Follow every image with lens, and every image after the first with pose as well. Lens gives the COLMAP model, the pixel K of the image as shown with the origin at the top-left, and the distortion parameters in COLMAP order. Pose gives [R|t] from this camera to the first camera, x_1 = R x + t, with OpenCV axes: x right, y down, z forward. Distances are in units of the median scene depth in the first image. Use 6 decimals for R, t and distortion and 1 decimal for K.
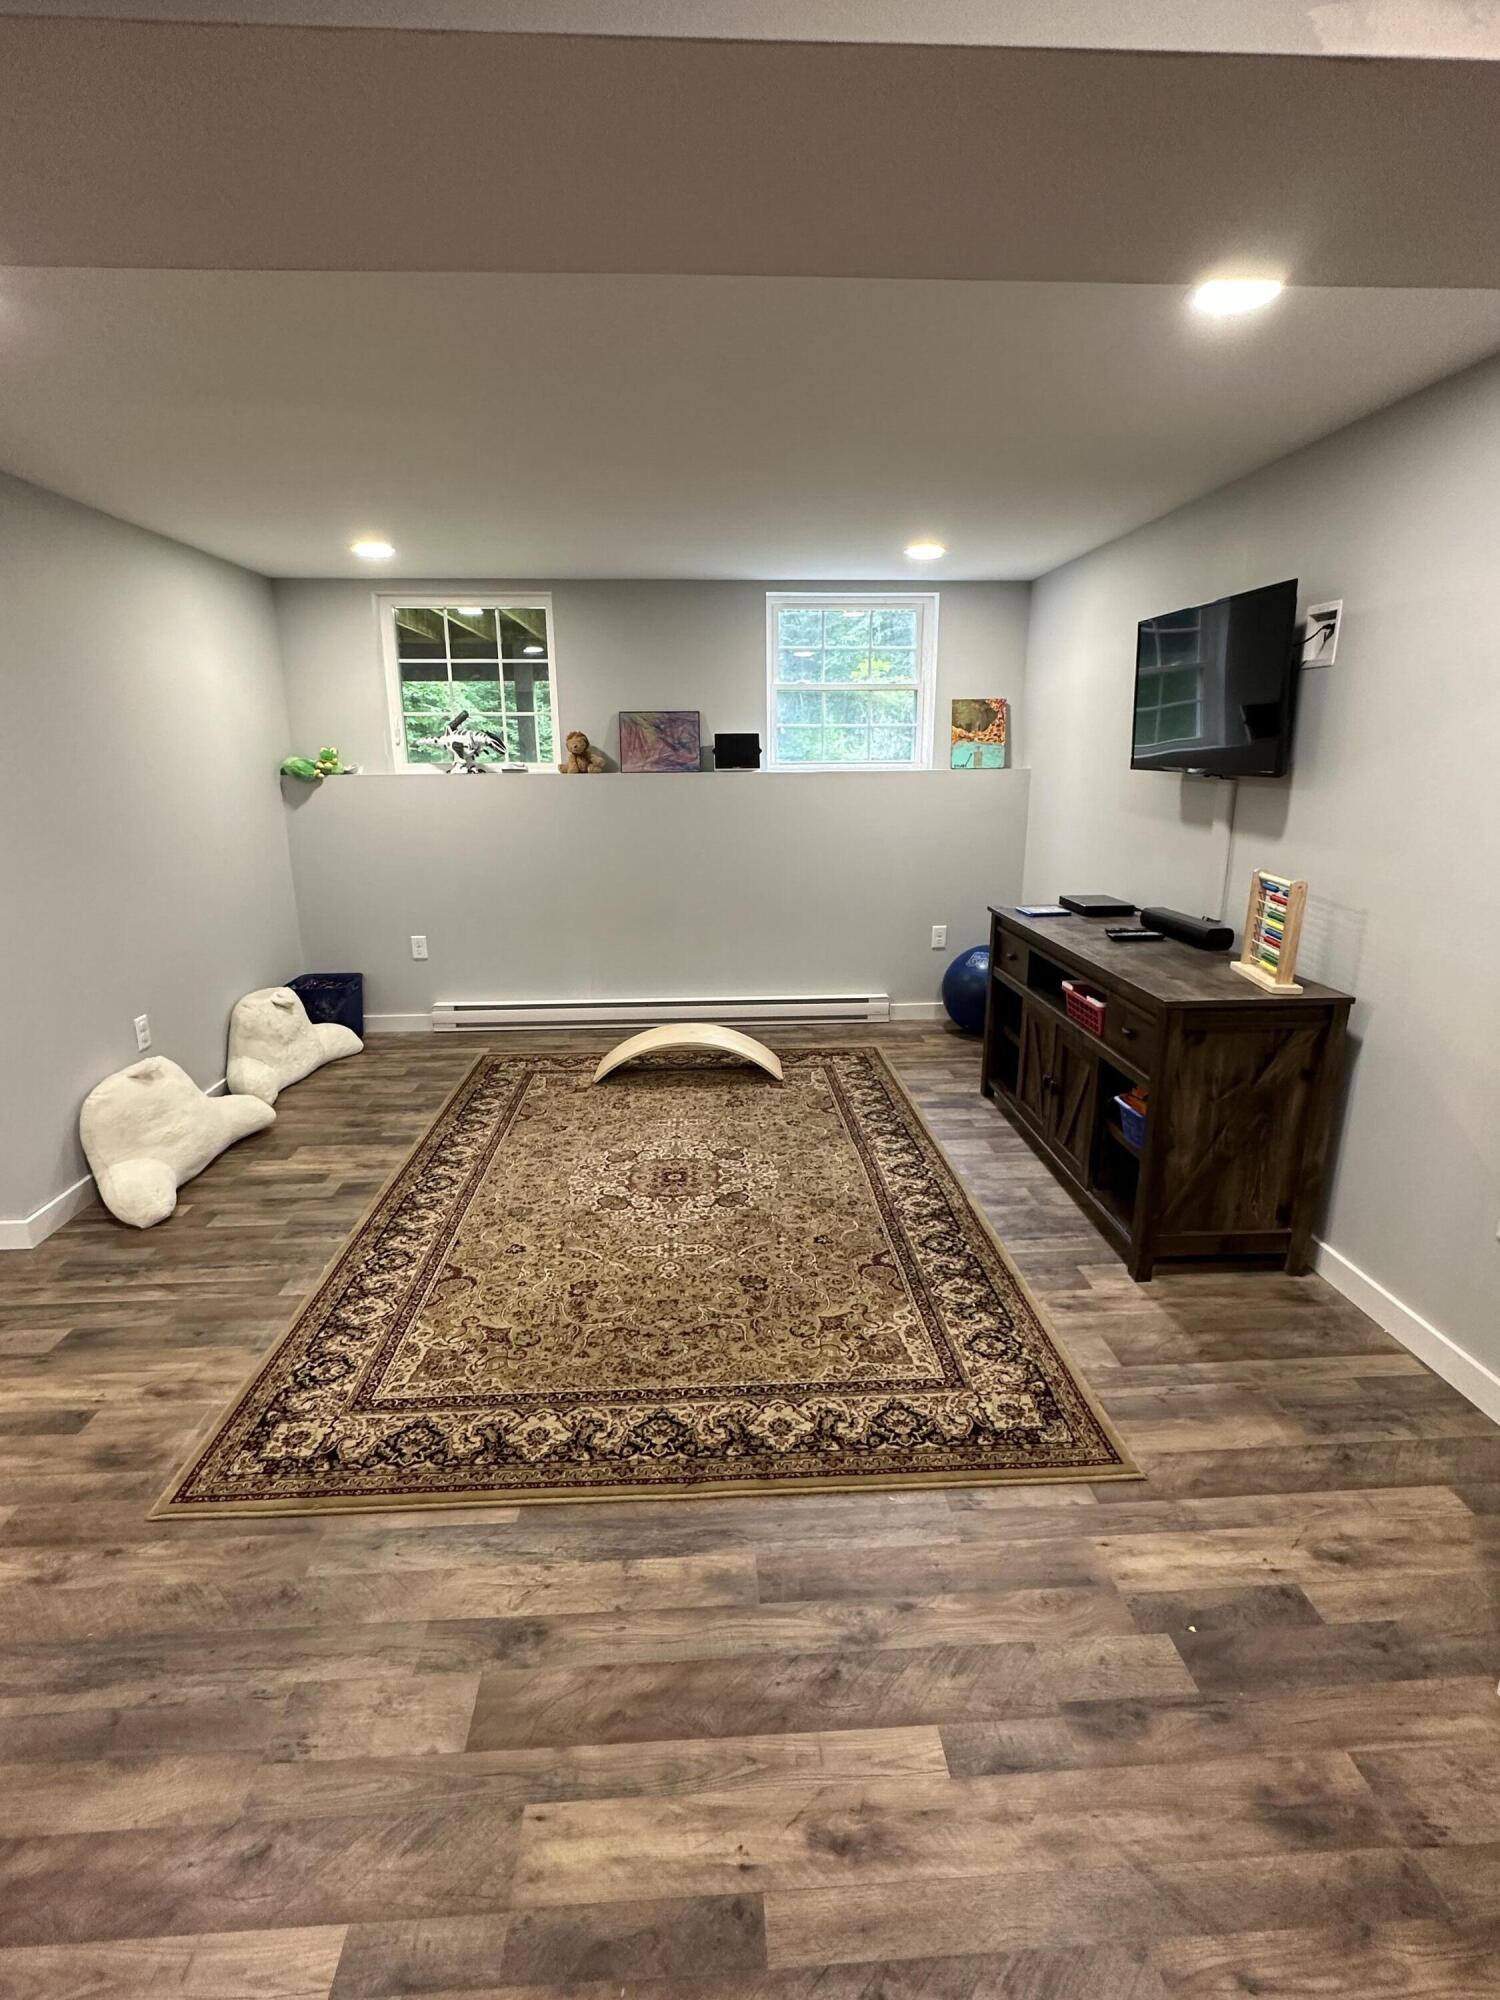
lens RADIAL K [[944.5, 0, 744.7], [0, 944.5, 986.6], [0, 0, 1]] dist [-0.003501, -0.000334]
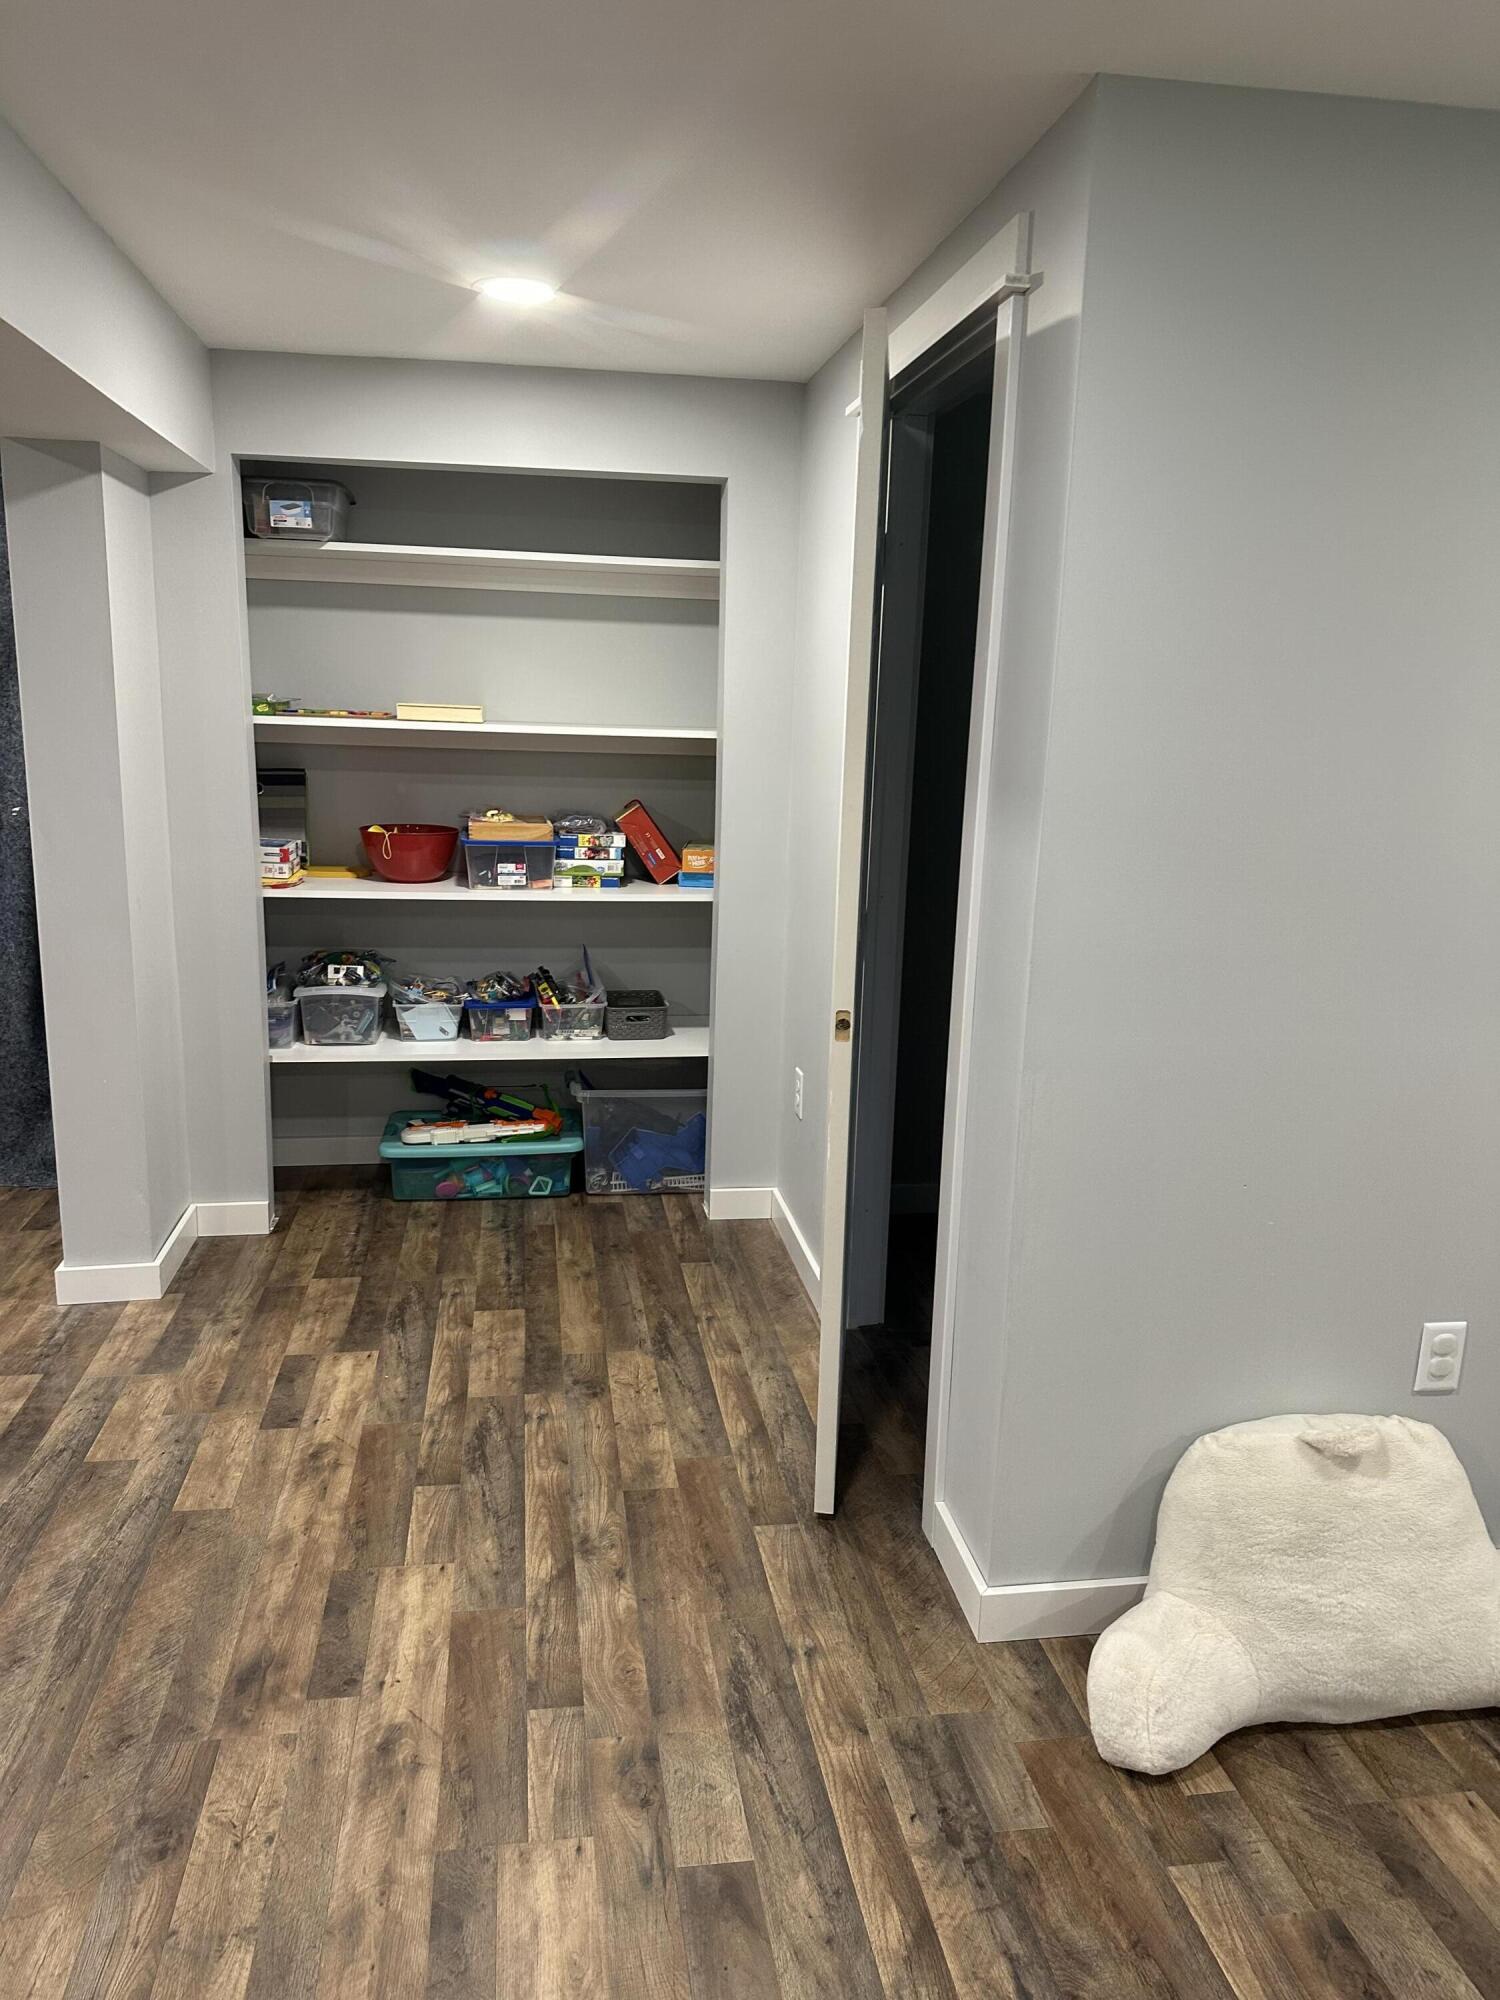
lens RADIAL K [[1430.4, 0, 746.8], [0, 1430.4, 1029.2], [0, 0, 1]] dist [-0.005307, -0.003641]
pose [[0.094202, 0.242013, -0.965689, -0.062411], [-0.269853, 0.939896, 0.209225, -0.149639], [0.958283, 0.240885, 0.153848, 0.553630]]
